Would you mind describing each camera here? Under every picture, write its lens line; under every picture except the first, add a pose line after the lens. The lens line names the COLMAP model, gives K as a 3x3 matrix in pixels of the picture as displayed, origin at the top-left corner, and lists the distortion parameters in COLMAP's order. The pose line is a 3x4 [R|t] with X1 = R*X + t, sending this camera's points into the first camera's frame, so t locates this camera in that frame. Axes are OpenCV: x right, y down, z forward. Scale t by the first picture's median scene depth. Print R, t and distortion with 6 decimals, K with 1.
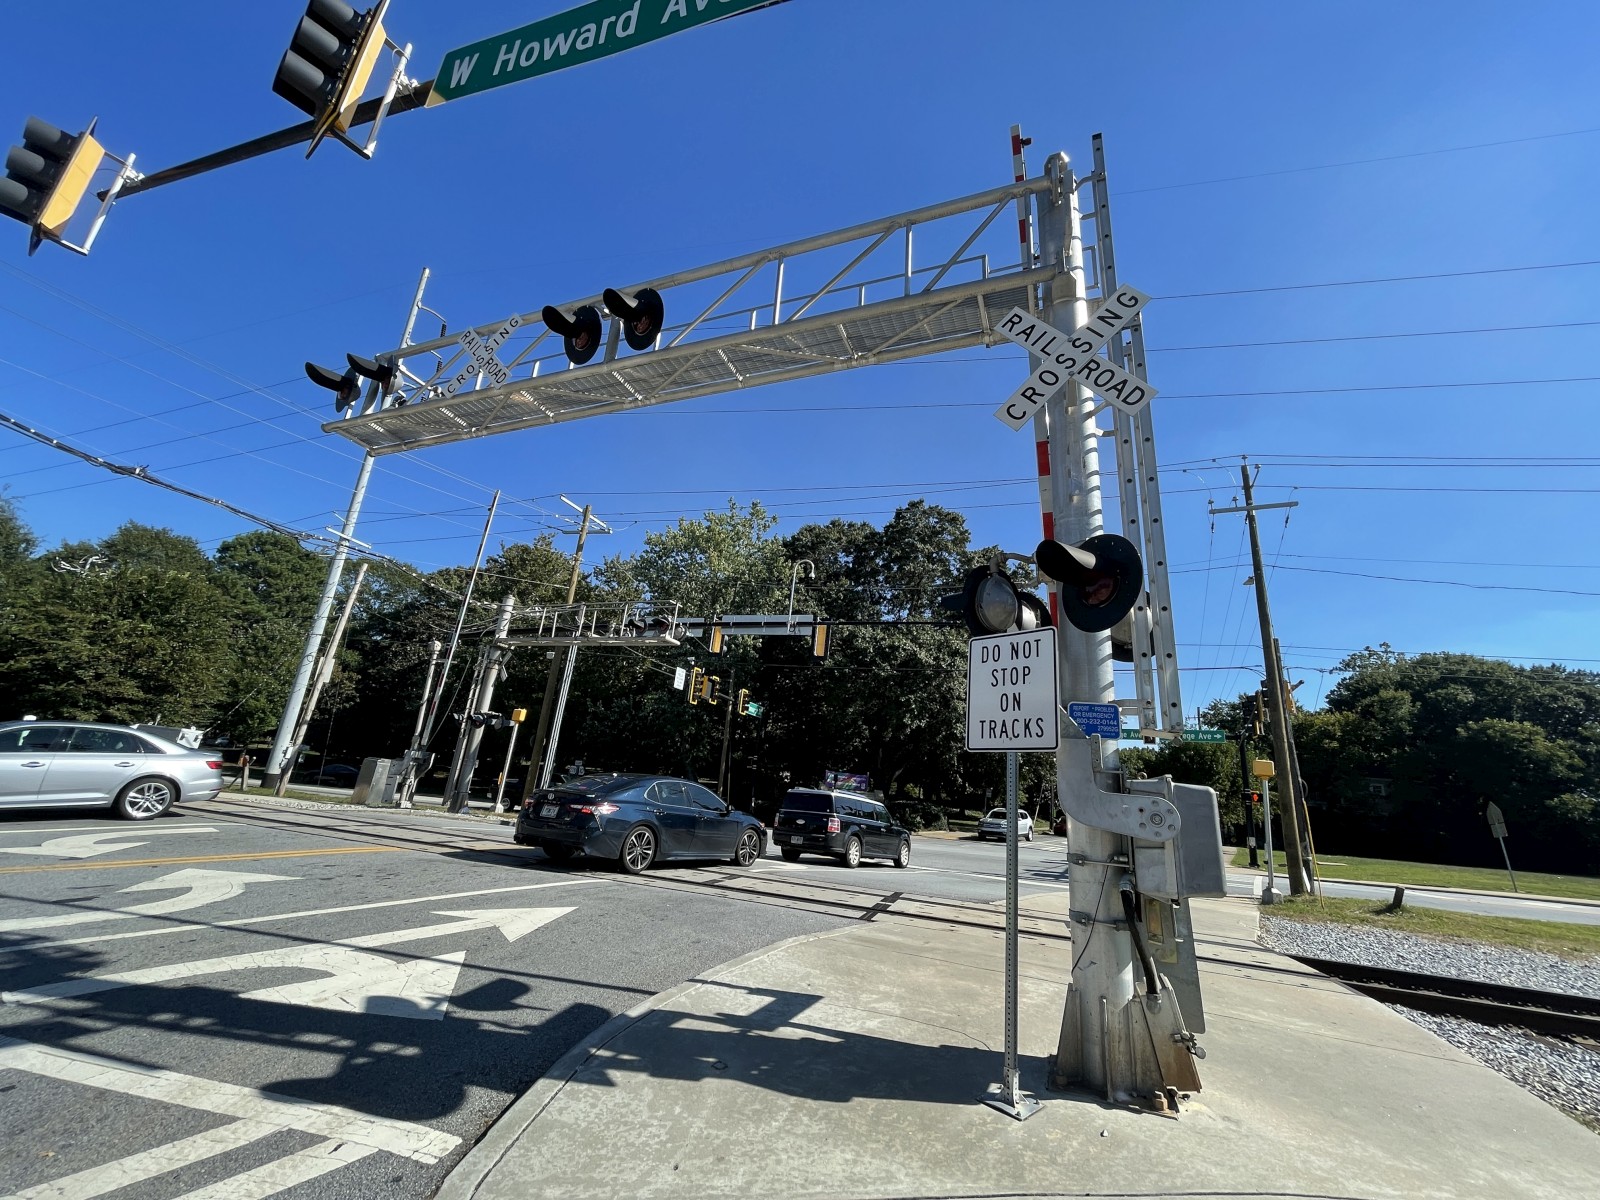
lens RADIAL K [[635.1, 0, 806.8], [0, 635.1, 602.8], [0, 0, 1]] dist [-0.006123, -0.000319]
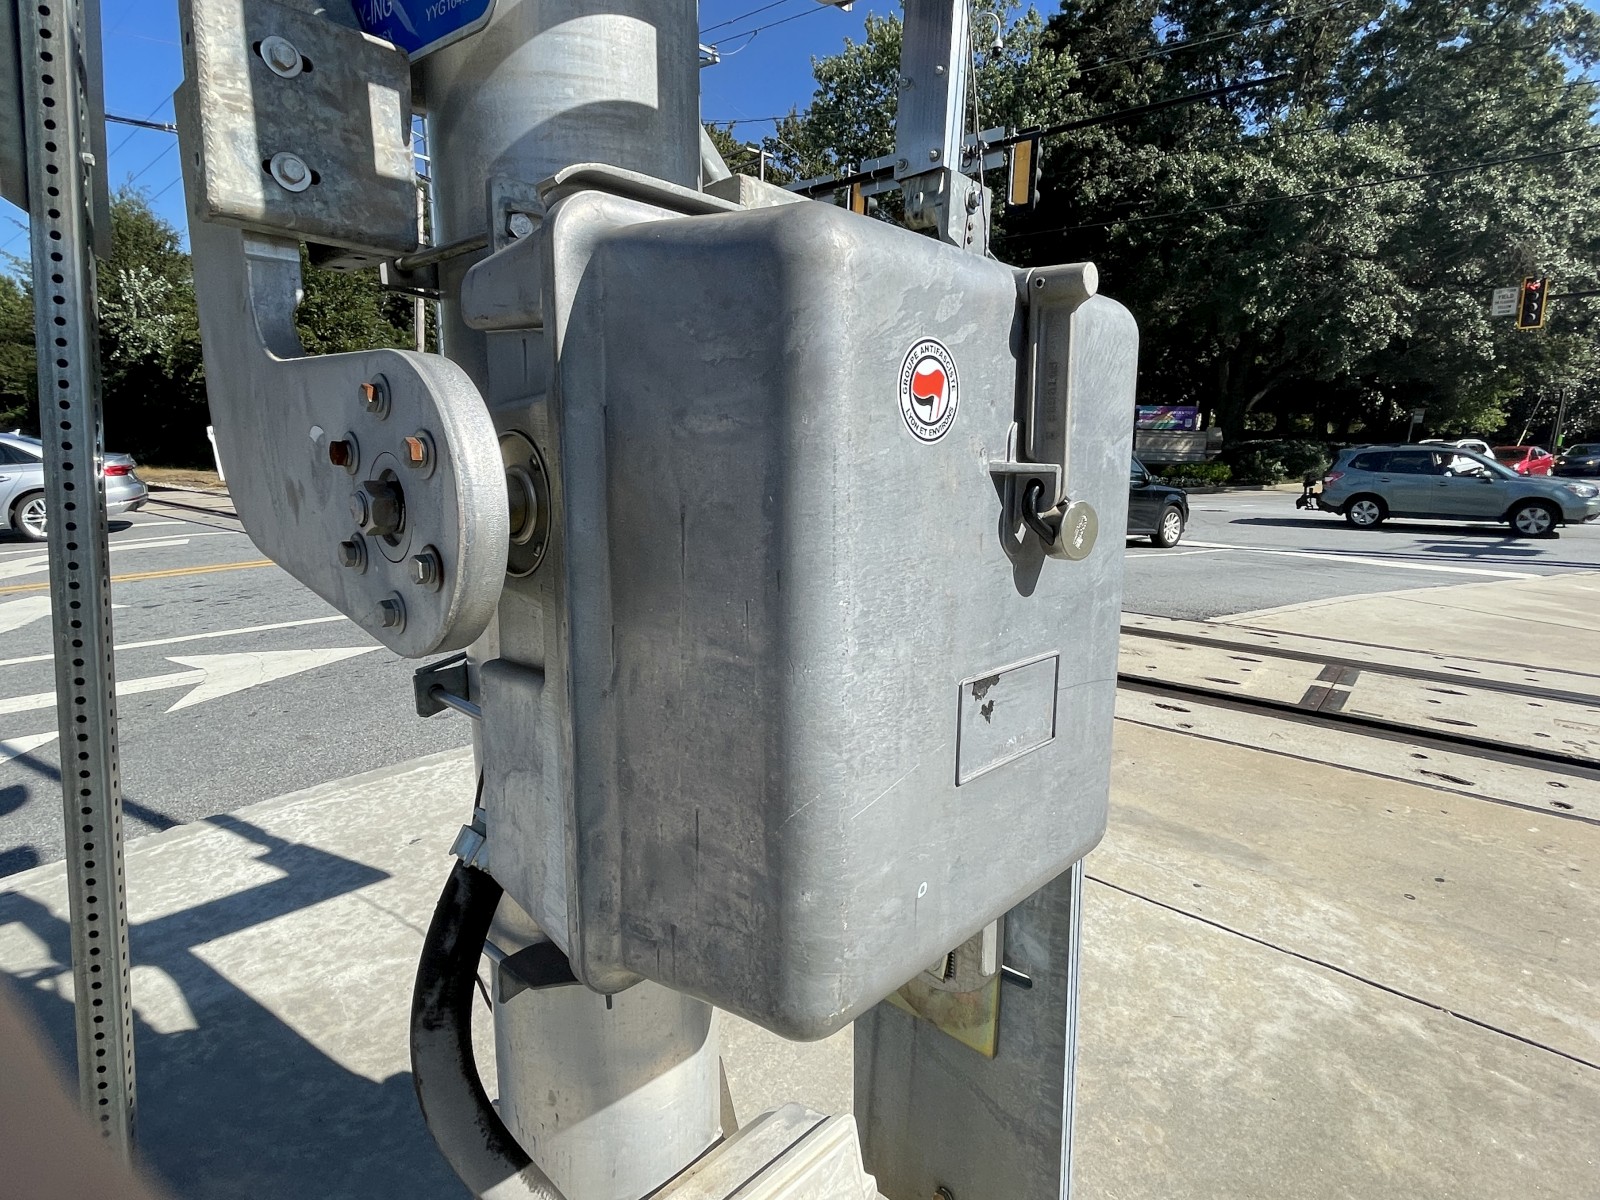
lens RADIAL K [[857.1, 0, 800.0], [0, 857.1, 600.0], [0, 0, 1]] dist [-0.005706, 0.001131]
pose [[0.928349, -0.009641, -0.371586, 0.315715], [0.174308, 0.894228, 0.412279, 0.135097], [0.328307, -0.447508, 0.831836, 0.386995]]
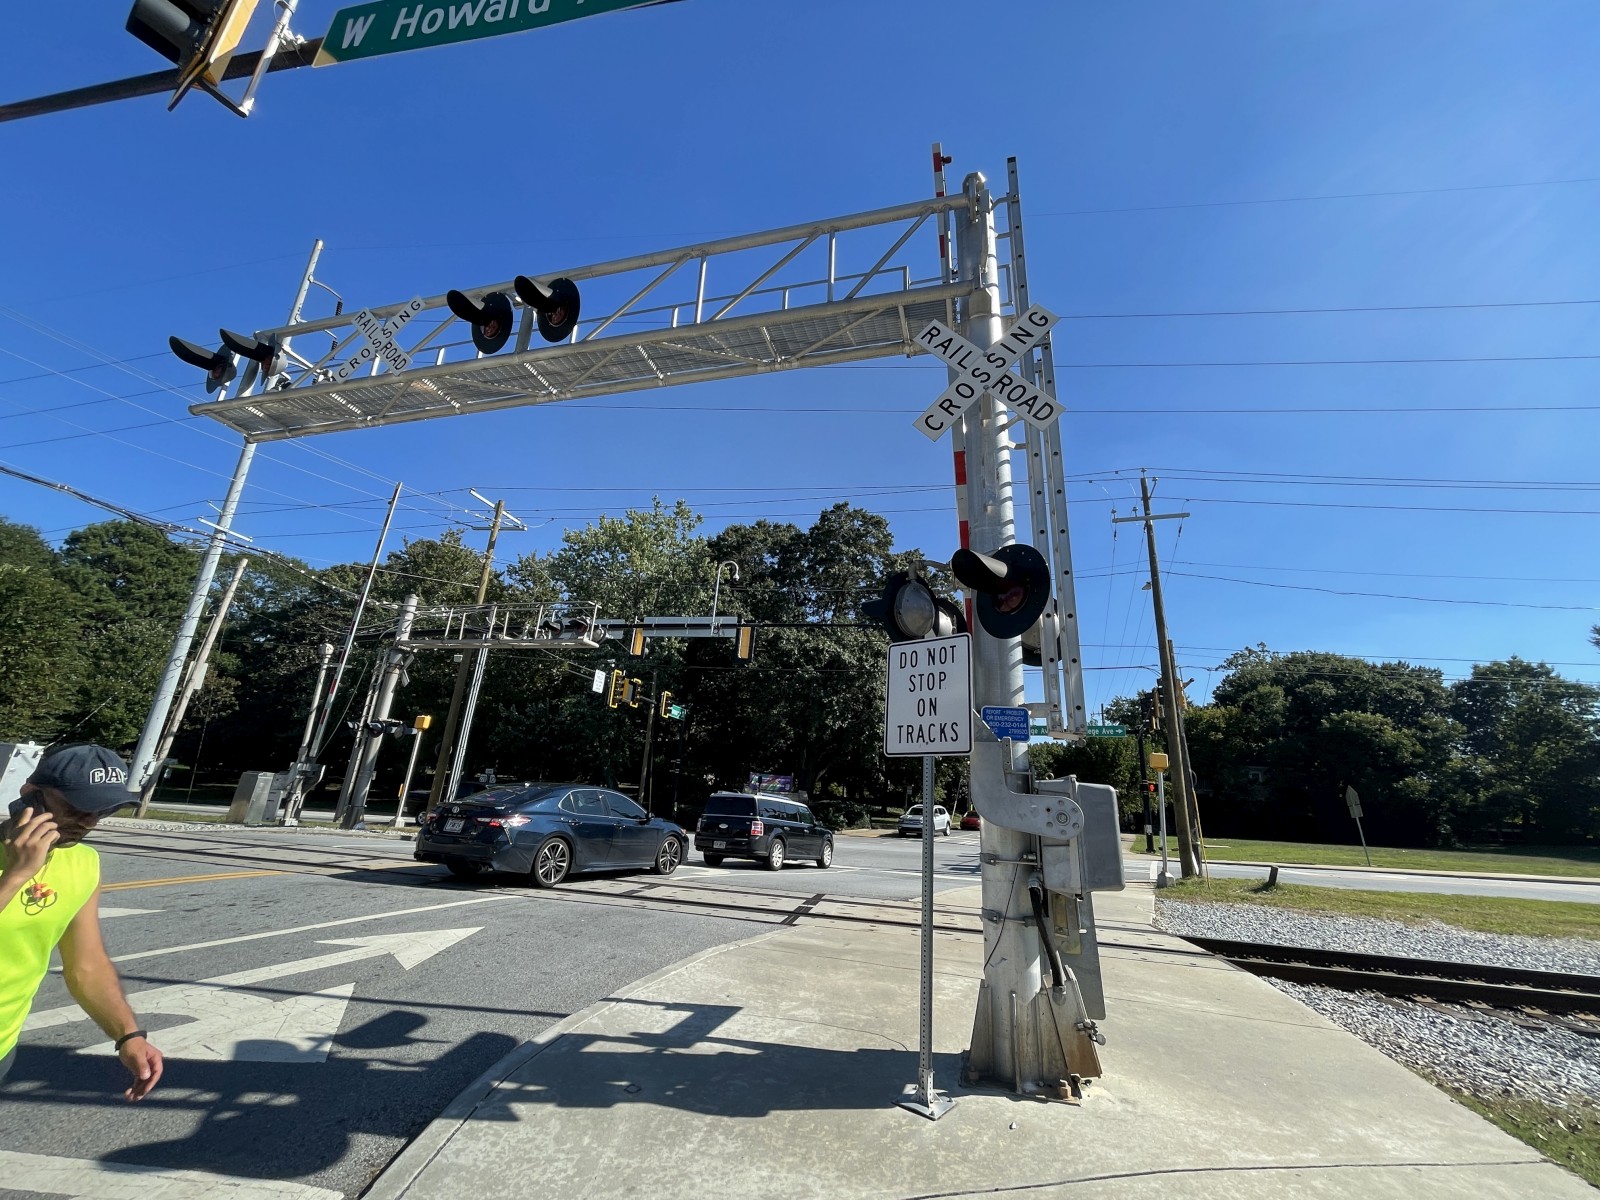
lens RADIAL K [[635.1, 0, 806.8], [0, 635.1, 602.8], [0, 0, 1]] dist [-0.006123, -0.000319]
pose [[0.993155, 0.004532, 0.116720, 0.004534], [-0.004409, 0.999989, -0.001310, -0.004488], [-0.116724, 0.000787, 0.993164, 0.004662]]
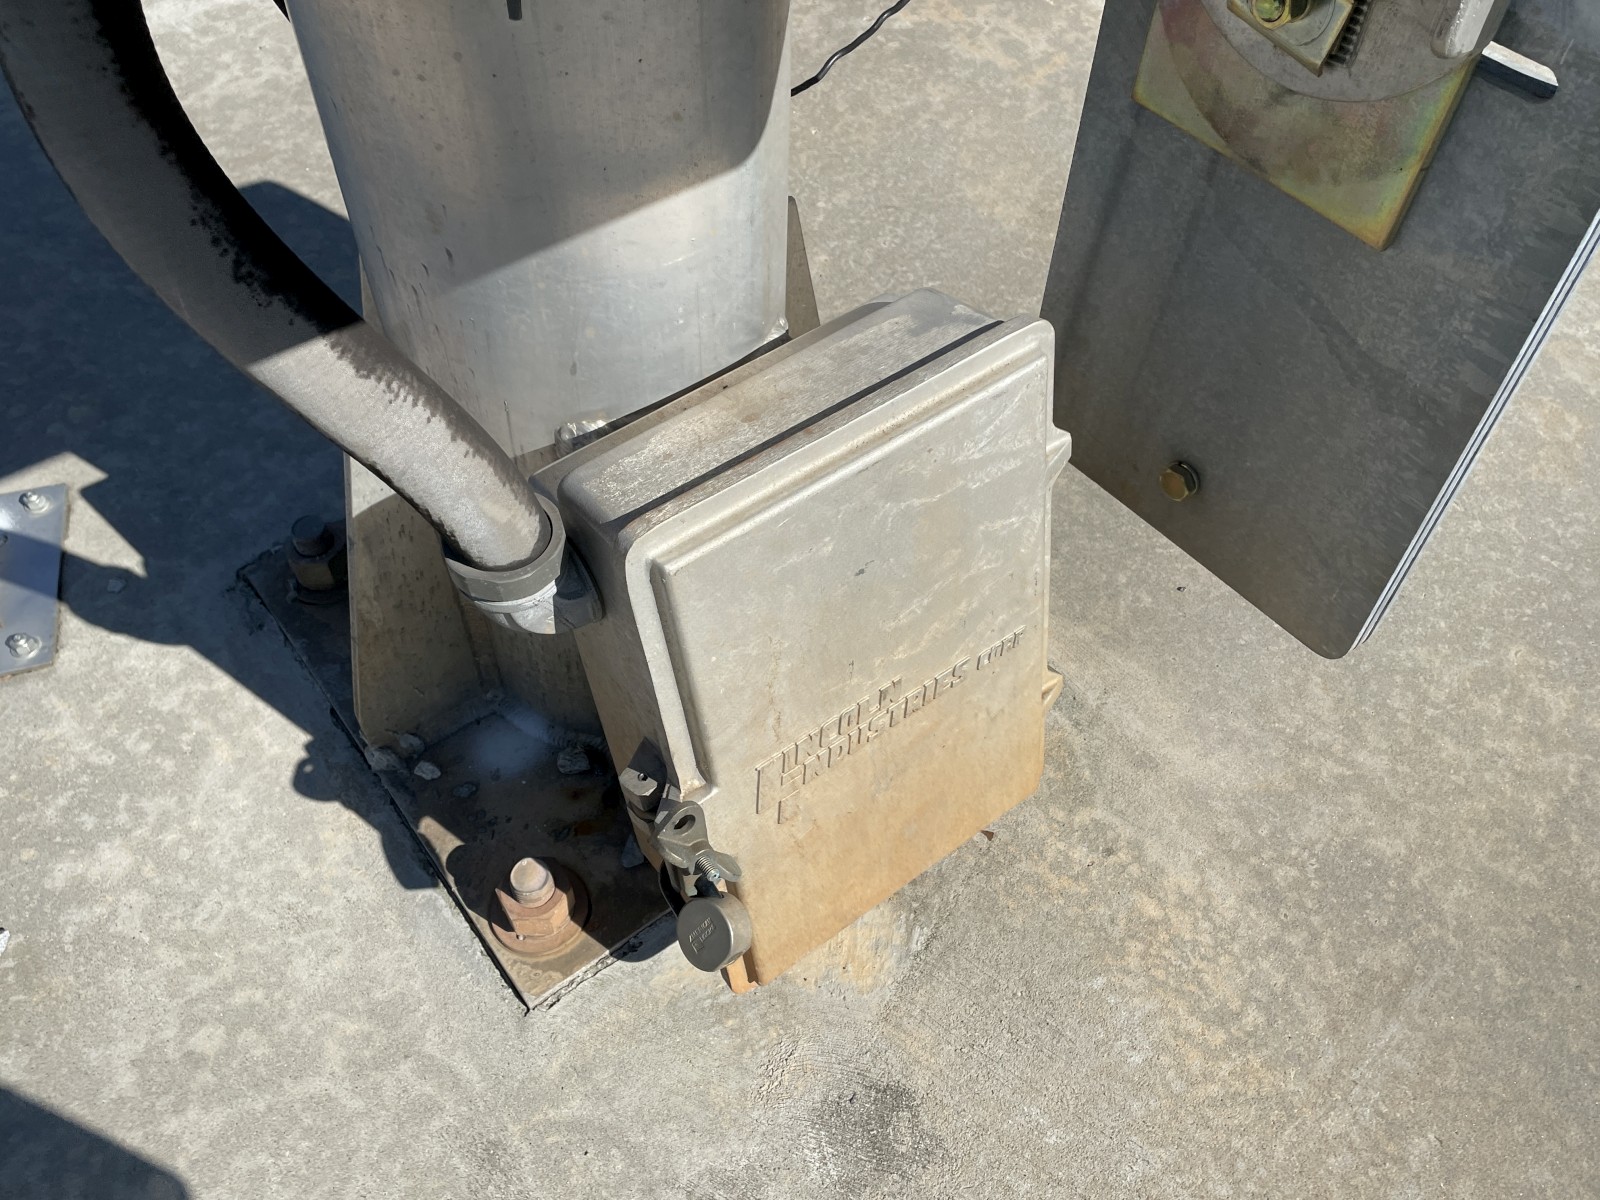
lens RADIAL K [[1470.0, 0, 800.0], [0, 1470.0, 600.0], [0, 0, 1]] dist [0.057735, -0.007812]
pose [[0.871501, 0.354694, -0.338642, 0.302998], [0.176021, 0.418279, 0.891100, 0.166156], [0.457714, -0.836203, 0.302097, 0.403238]]
